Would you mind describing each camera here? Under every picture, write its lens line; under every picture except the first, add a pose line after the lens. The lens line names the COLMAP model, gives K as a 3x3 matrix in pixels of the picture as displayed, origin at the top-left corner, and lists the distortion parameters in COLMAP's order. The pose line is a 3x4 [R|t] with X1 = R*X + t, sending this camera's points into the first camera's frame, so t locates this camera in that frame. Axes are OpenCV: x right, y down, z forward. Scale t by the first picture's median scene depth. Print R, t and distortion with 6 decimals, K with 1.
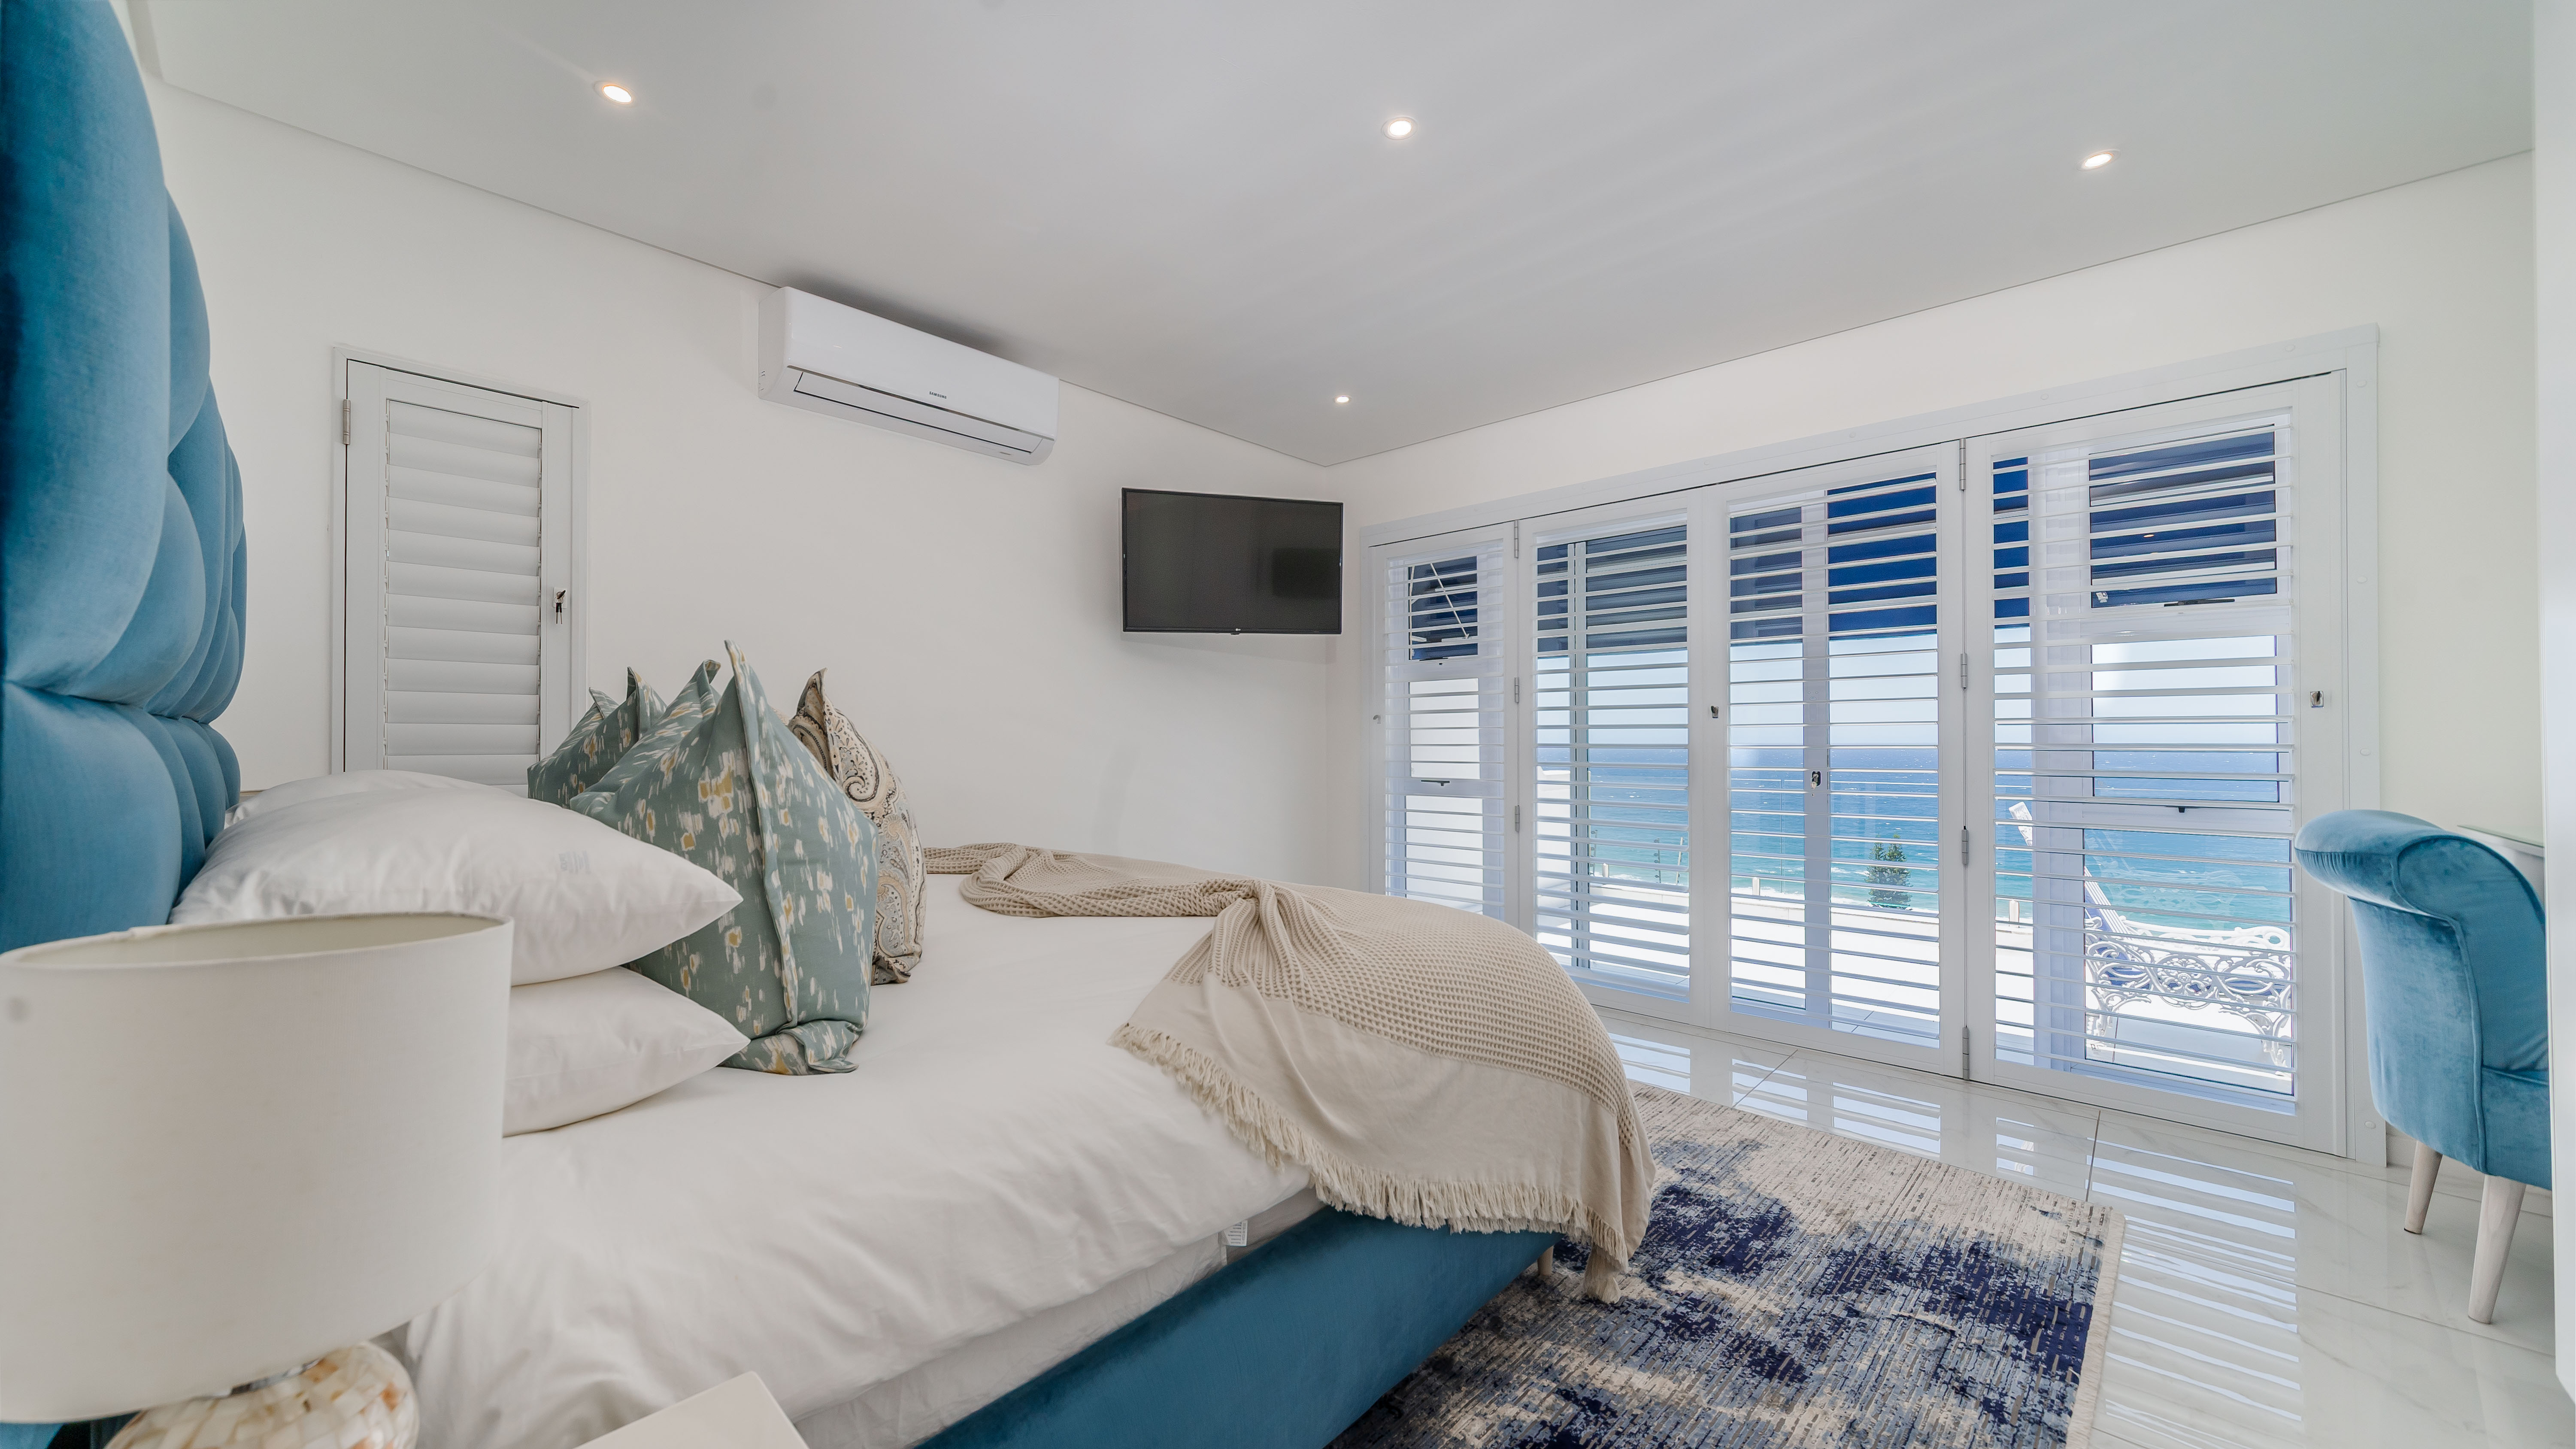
lens RADIAL K [[918.4, 0, 1257.2], [0, 918.4, 726.0], [0, 0, 1]] dist [0.056548, 0.000004]
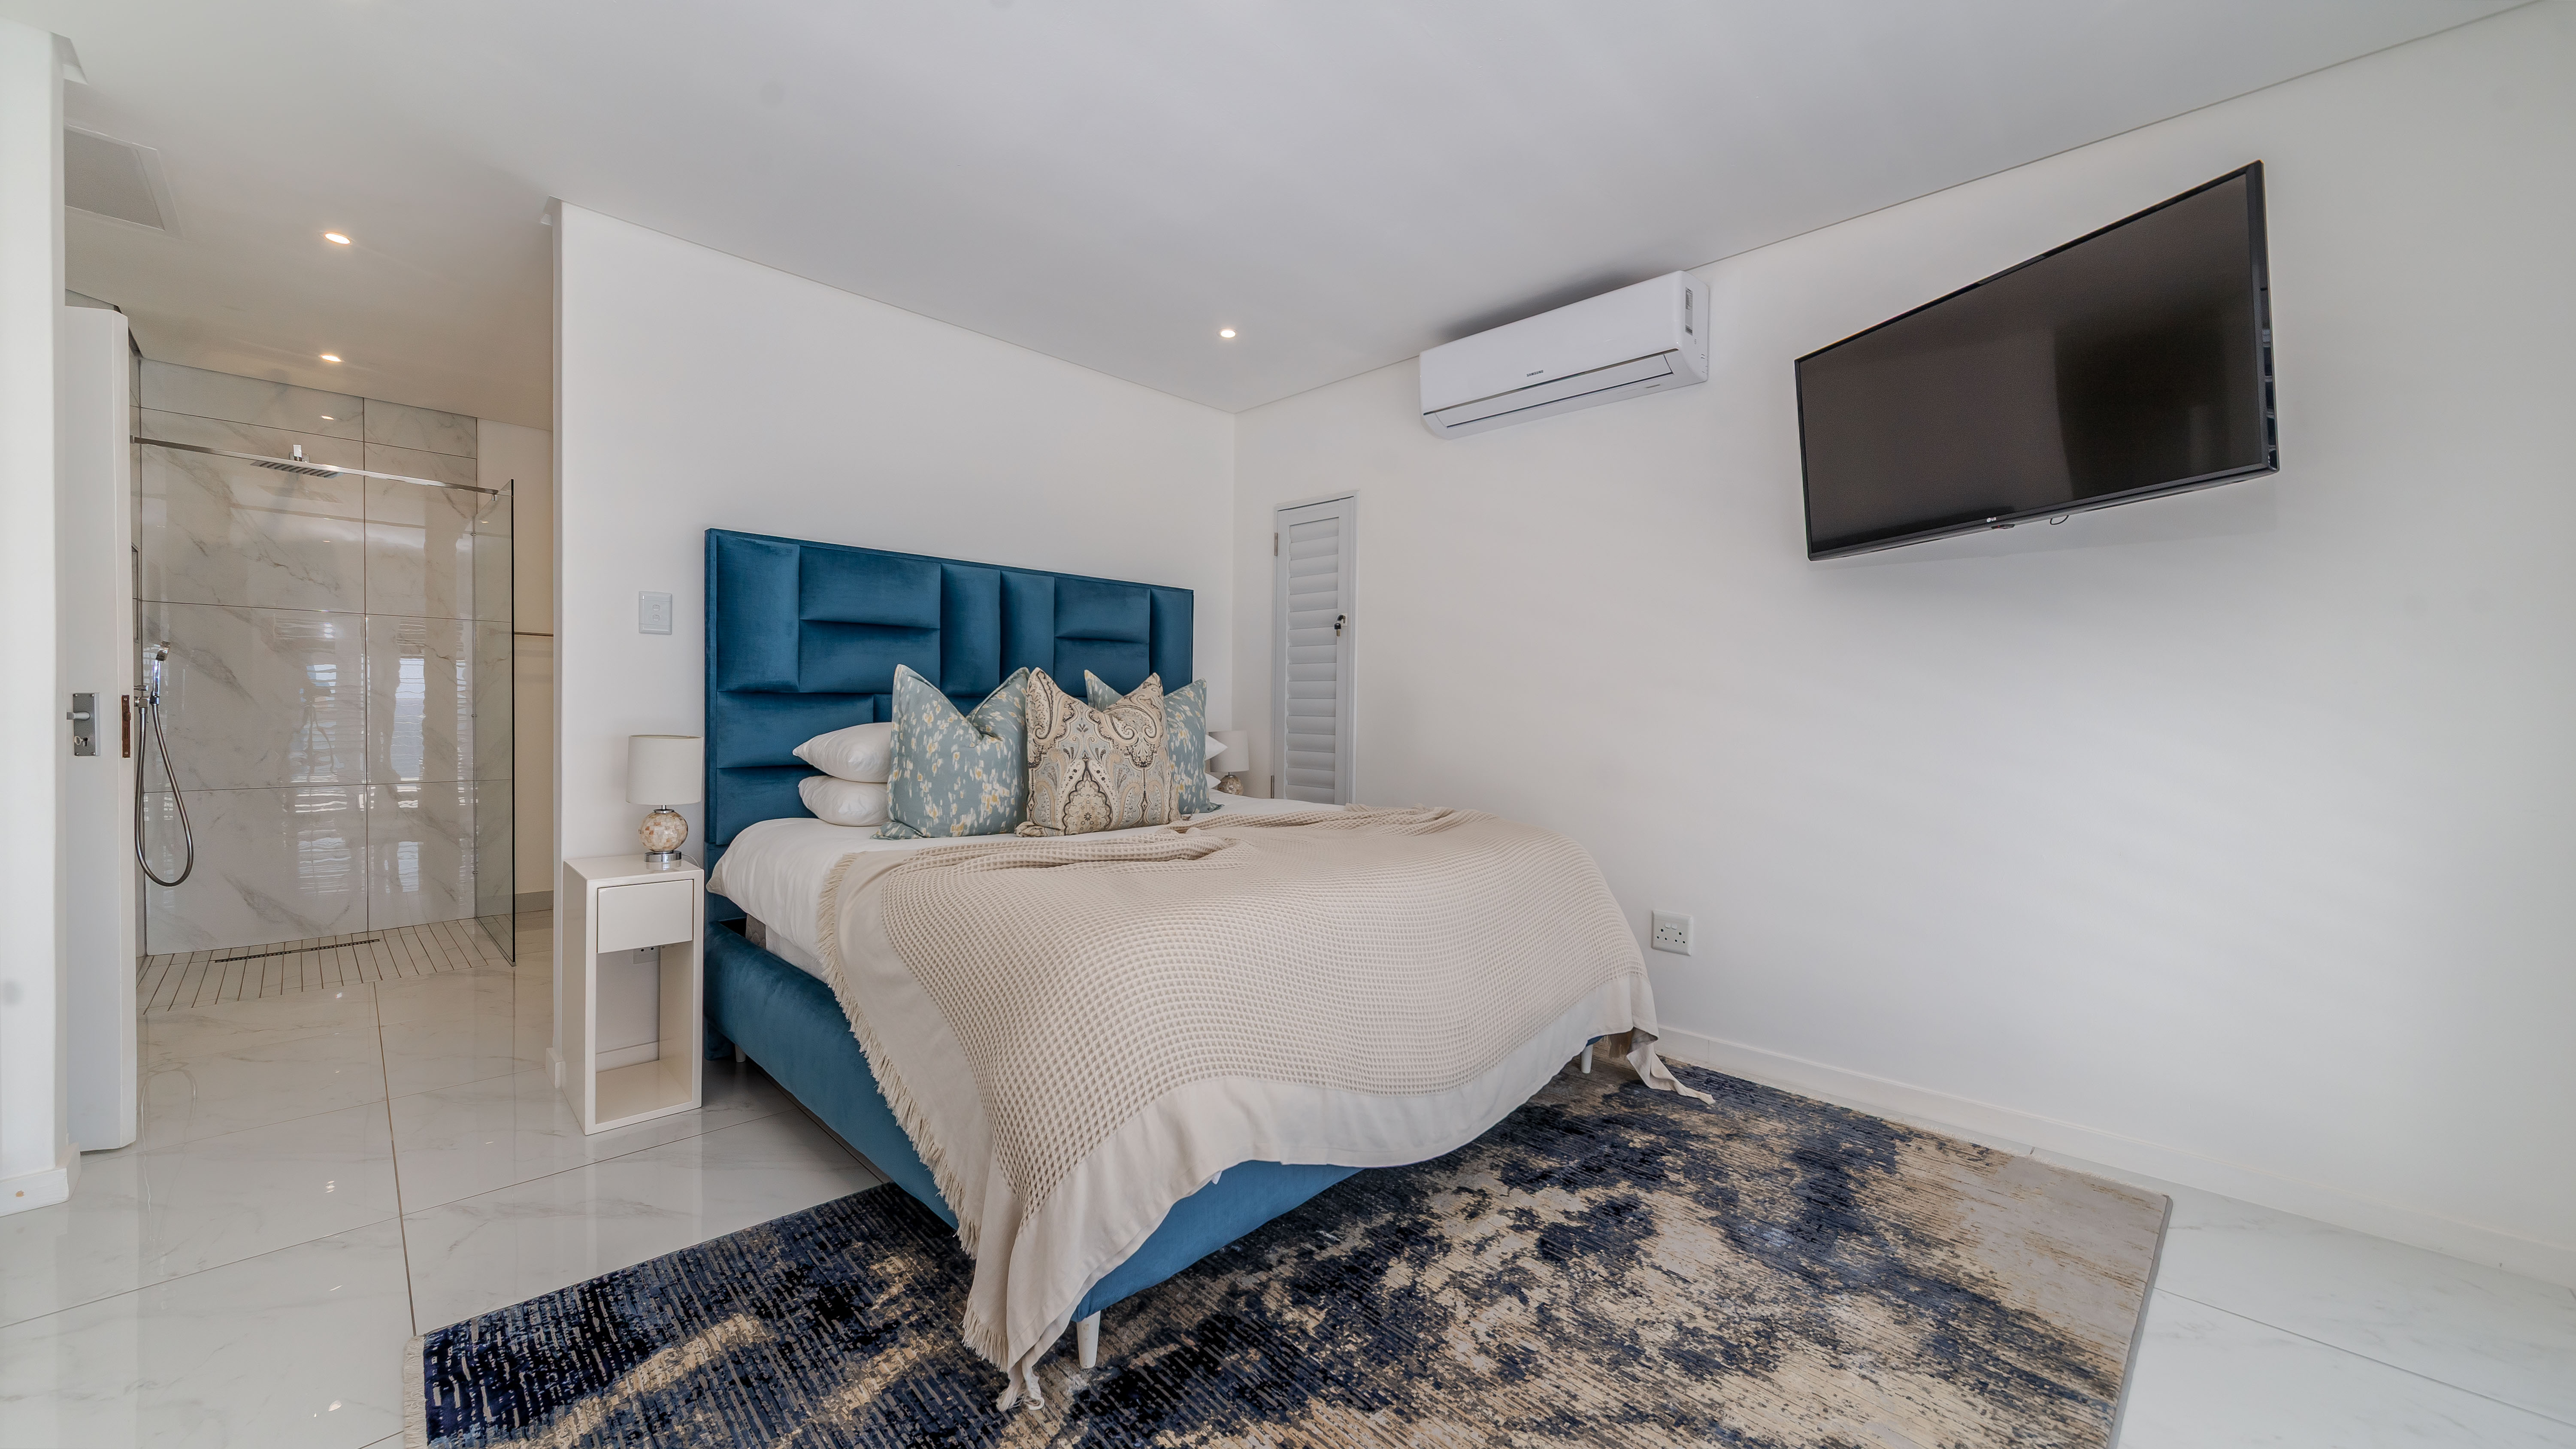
lens RADIAL K [[946.1, 0, 1272.9], [0, 946.1, 712.5], [0, 0, 1]] dist [0.016576, -0.000004]
pose [[-0.023938, 0.012296, -0.999638, 0.876027], [-0.003129, 0.999919, 0.012374, 0.002333], [0.999709, 0.003425, -0.023898, 0.924573]]
